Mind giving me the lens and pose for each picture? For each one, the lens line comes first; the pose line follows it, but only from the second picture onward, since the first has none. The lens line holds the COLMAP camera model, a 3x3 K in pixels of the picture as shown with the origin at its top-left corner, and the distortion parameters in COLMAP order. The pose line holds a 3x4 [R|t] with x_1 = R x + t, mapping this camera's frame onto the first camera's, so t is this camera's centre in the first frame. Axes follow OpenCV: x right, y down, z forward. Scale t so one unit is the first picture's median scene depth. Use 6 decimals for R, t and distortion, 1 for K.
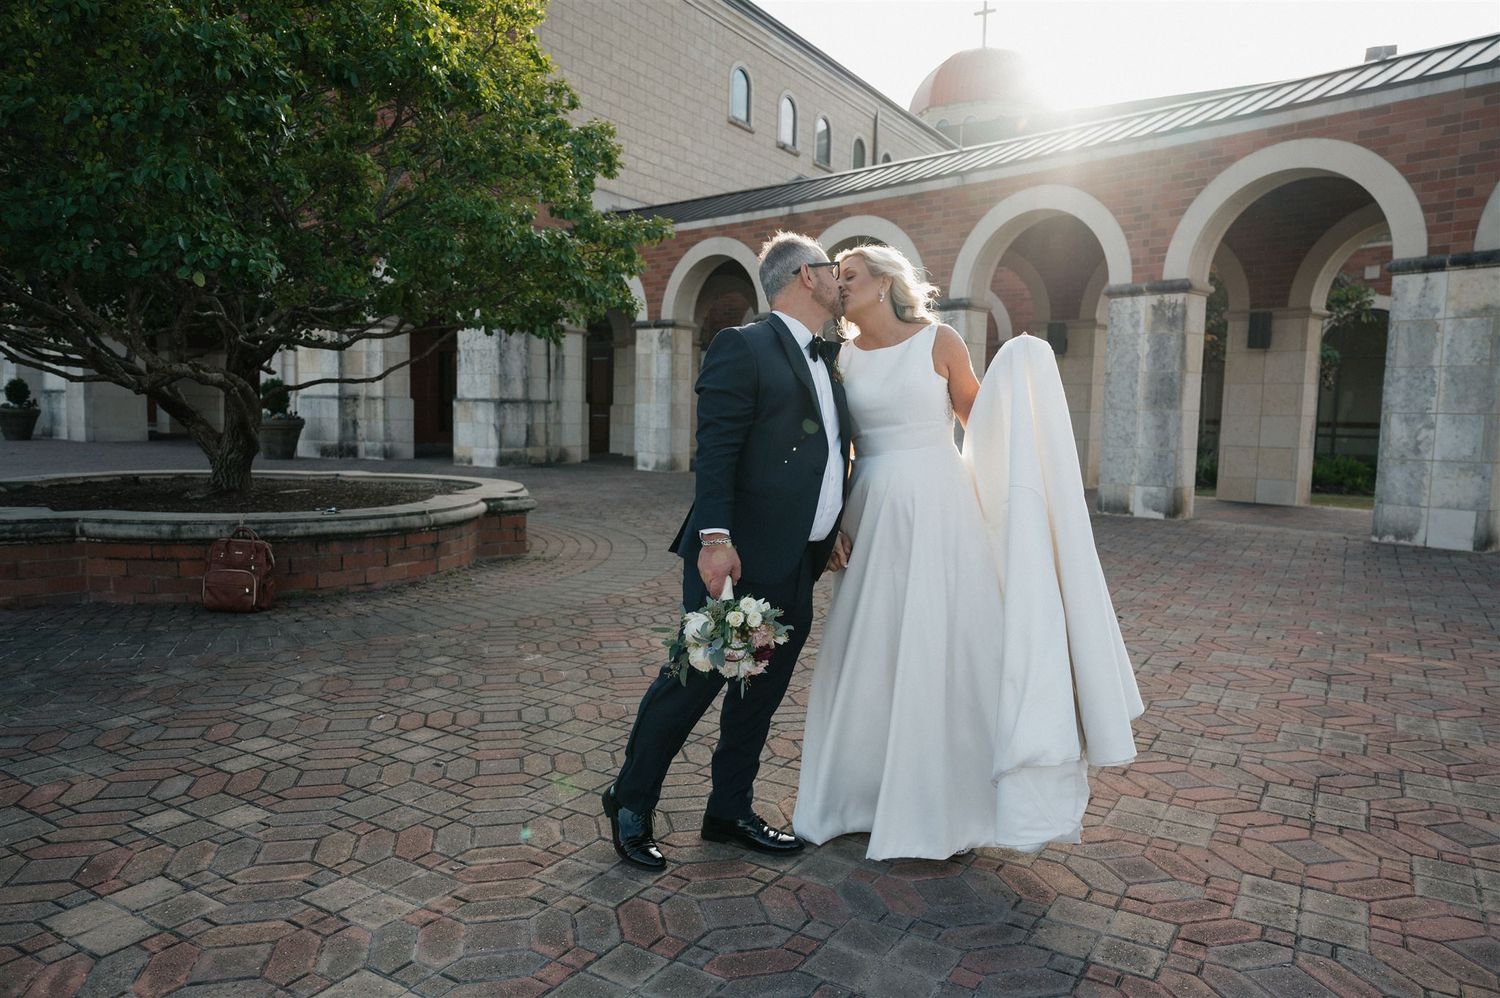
lens RADIAL K [[1006.5, 0, 759.8], [0, 1006.5, 505.3], [0, 0, 1]] dist [0.001025, 0.003069]
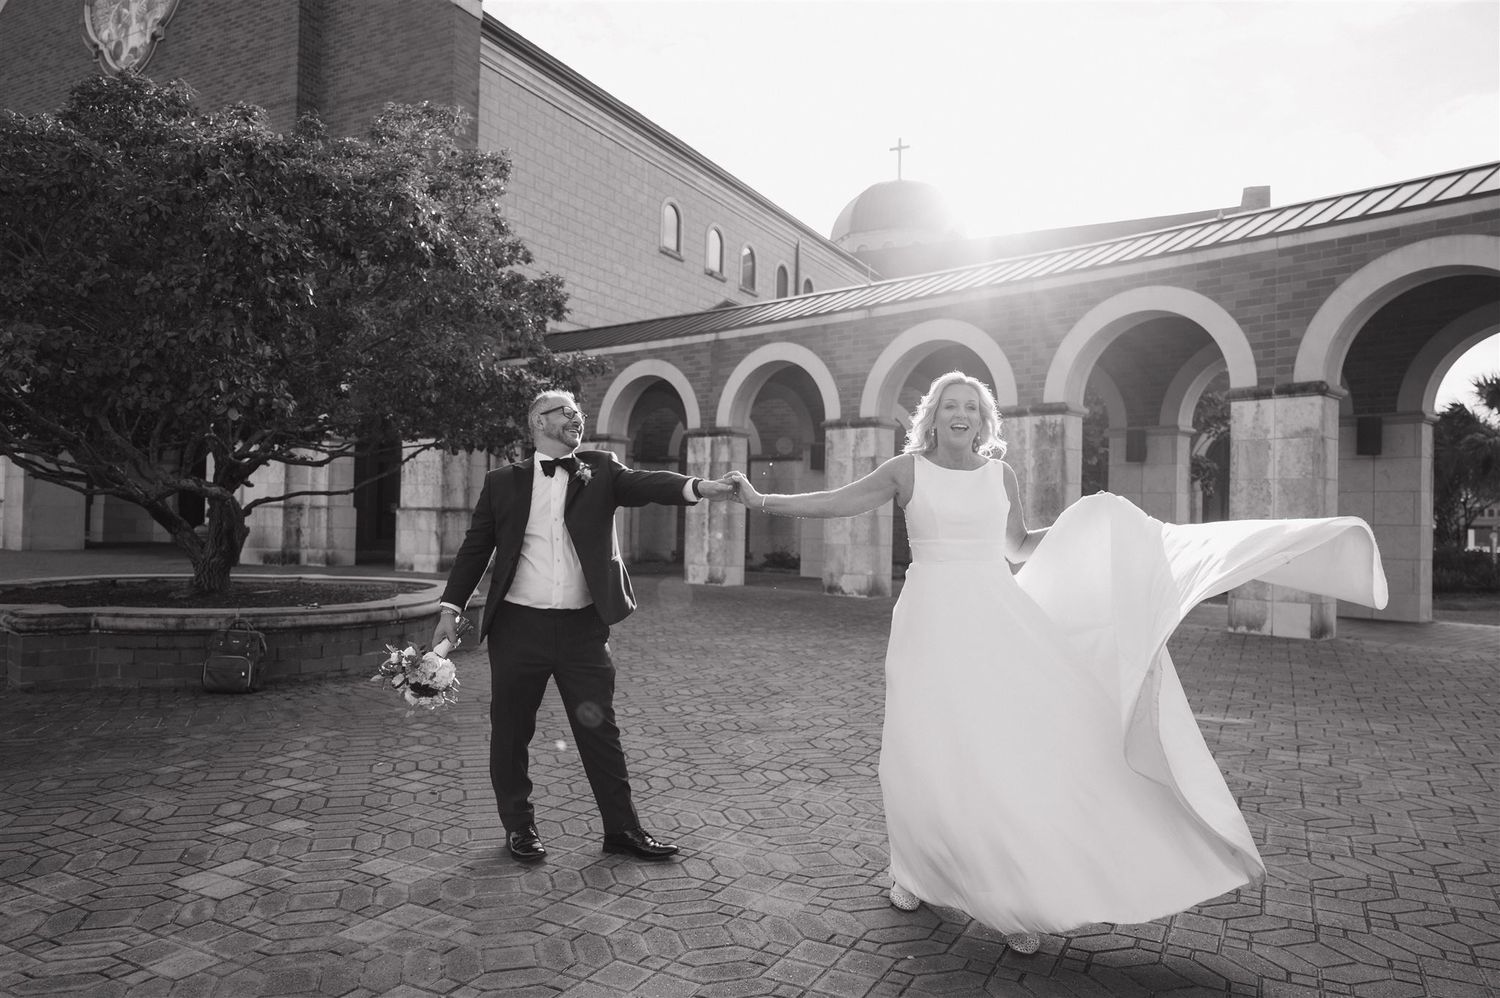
lens RADIAL K [[1007.9, 0, 743.6], [0, 1007.9, 516.3], [0, 0, 1]] dist [0.001376, 0.002895]
pose [[0.998627, -0.002248, 0.052330, 0.002725], [0.007247, 0.995401, -0.095525, 0.009388], [-0.051875, 0.095773, 0.994051, -0.099644]]
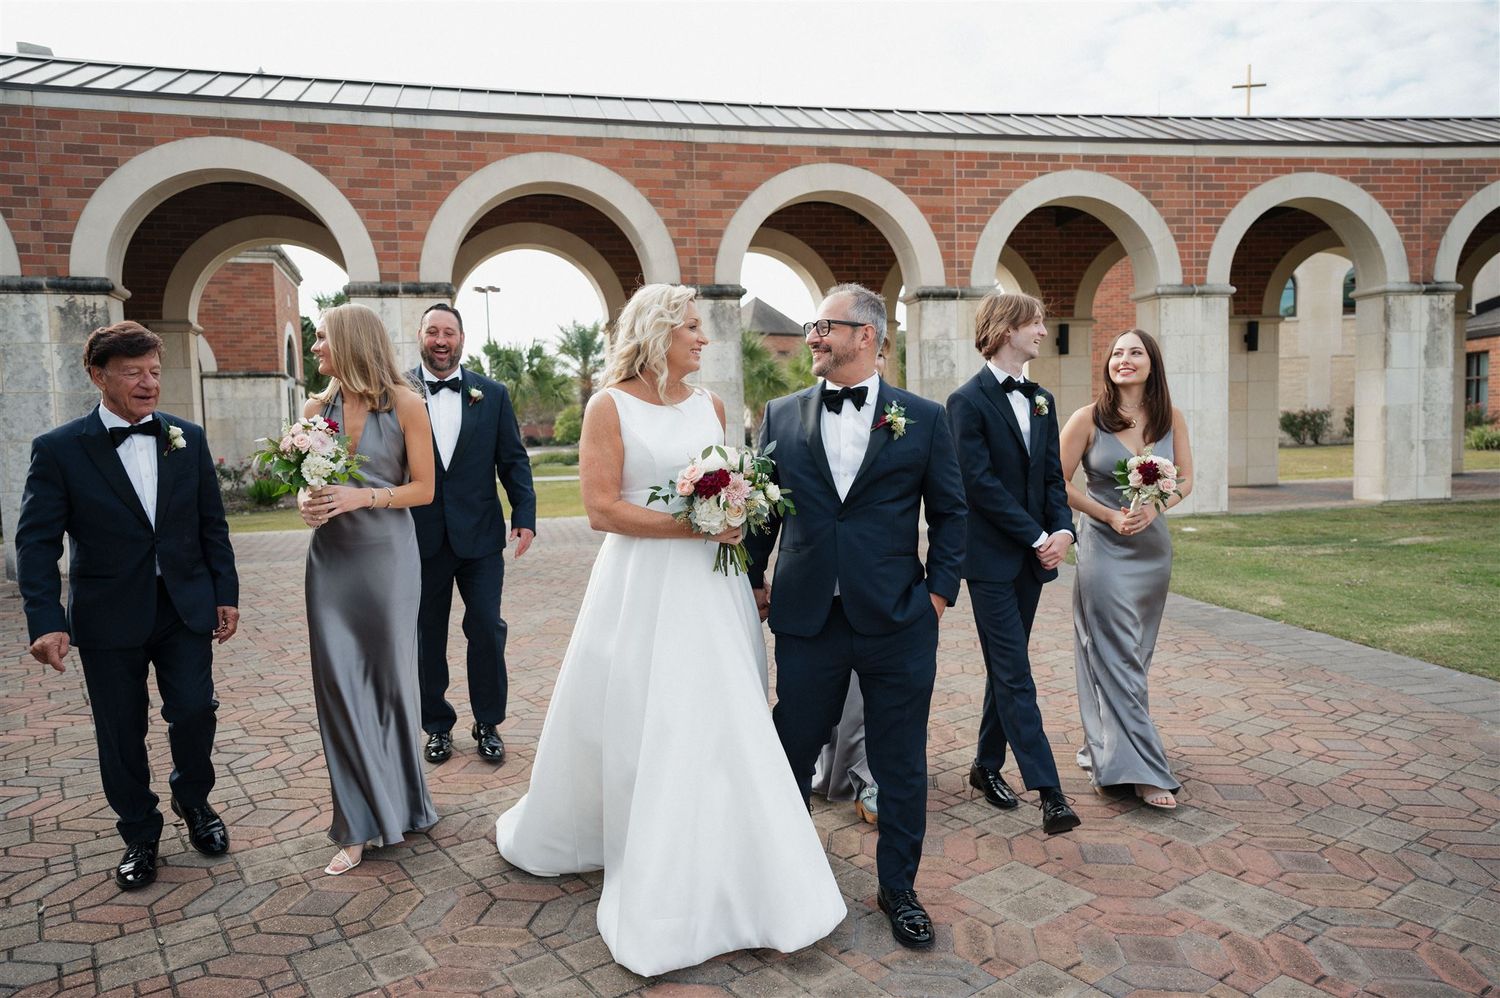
lens RADIAL K [[1016.8, 0, 750.0], [0, 1016.8, 499.0], [0, 0, 1]] dist [0.000371, 0.002724]
pose [[0.384823, -0.099007, 0.917665, -0.142262], [0.119126, 0.991242, 0.056989, -0.032924], [-0.915270, 0.087387, 0.393248, 0.214133]]
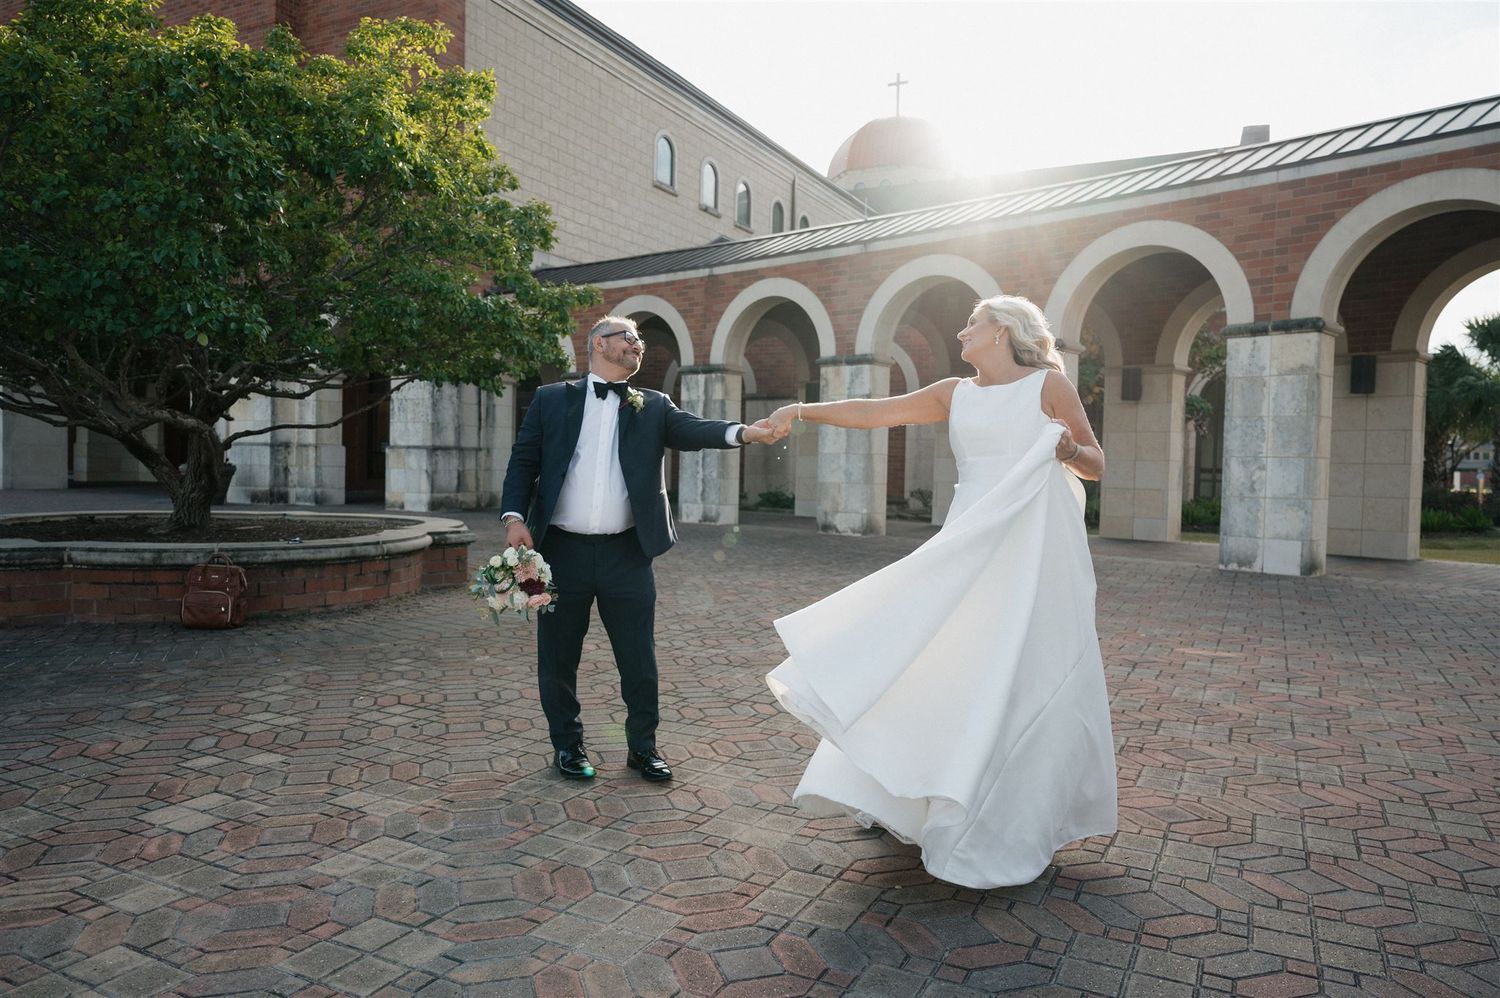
lens RADIAL K [[1006.5, 0, 759.8], [0, 1006.5, 505.3], [0, 0, 1]] dist [0.001025, 0.003069]
pose [[0.997382, -0.003707, 0.072212, 0.006054], [0.007254, 0.998777, -0.048912, 0.013692], [-0.071942, 0.049308, 0.996189, -0.088758]]
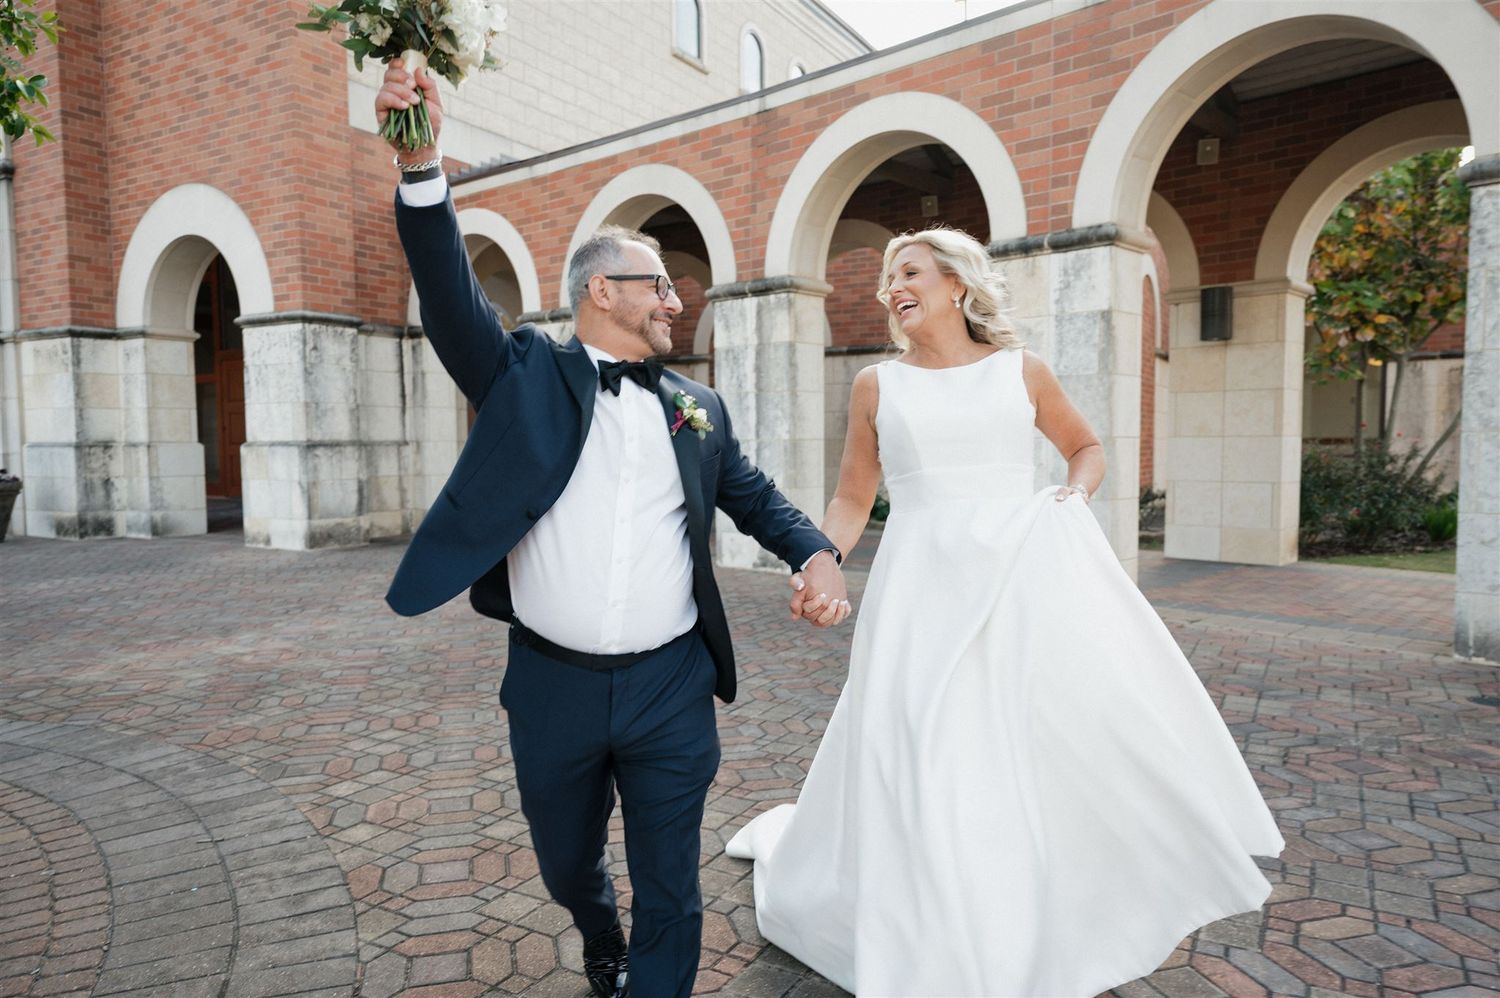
lens RADIAL K [[1006.5, 0, 759.8], [0, 1006.5, 505.3], [0, 0, 1]] dist [0.001025, 0.003069]
pose [[0.999271, -0.030599, 0.022842, 0.012273], [0.031219, 0.999140, -0.027283, -0.062797], [-0.021988, 0.027976, 0.999367, 0.579312]]
